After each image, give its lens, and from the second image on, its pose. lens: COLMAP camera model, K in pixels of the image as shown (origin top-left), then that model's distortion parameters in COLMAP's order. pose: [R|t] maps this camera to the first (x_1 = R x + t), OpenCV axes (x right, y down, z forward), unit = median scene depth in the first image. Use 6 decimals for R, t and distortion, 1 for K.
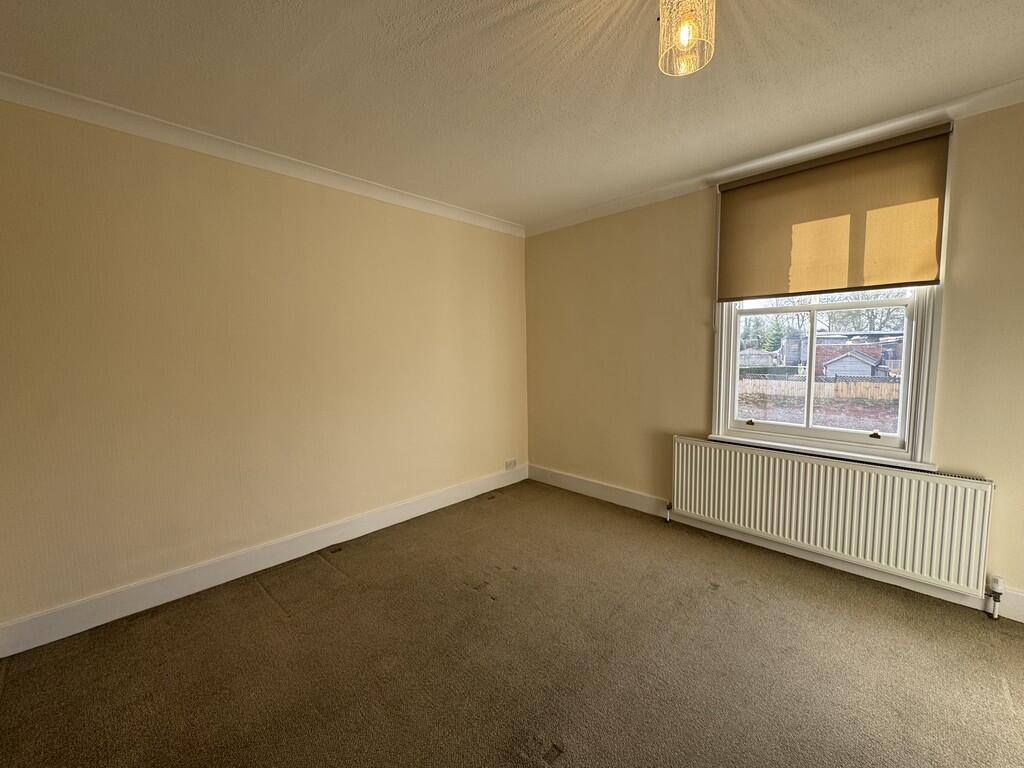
lens RADIAL K [[406.7, 0, 510.4], [0, 406.7, 381.2], [0, 0, 1]] dist [-0.002039, -0.000321]
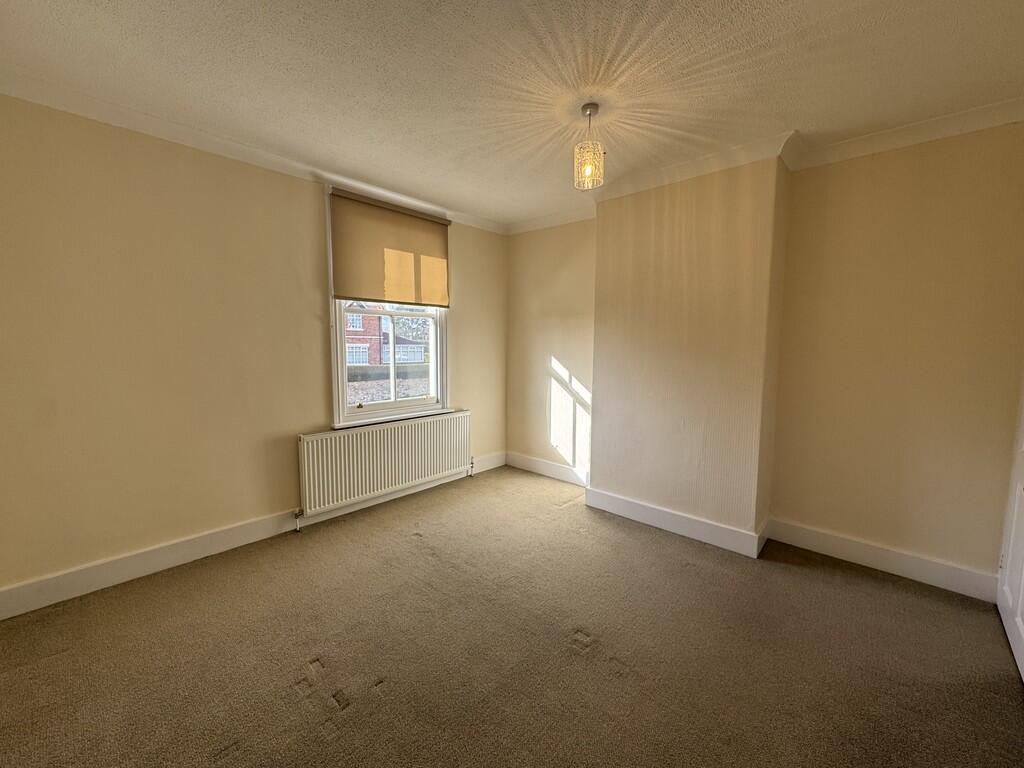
lens RADIAL K [[406.7, 0, 511.3], [0, 406.7, 382.7], [0, 0, 1]] dist [-0.002039, -0.000321]
pose [[-0.036938, -0.086774, 0.995543, -0.589926], [0.072763, 0.993345, 0.089282, -0.038524], [-0.996665, 0.075737, -0.030378, 0.602629]]
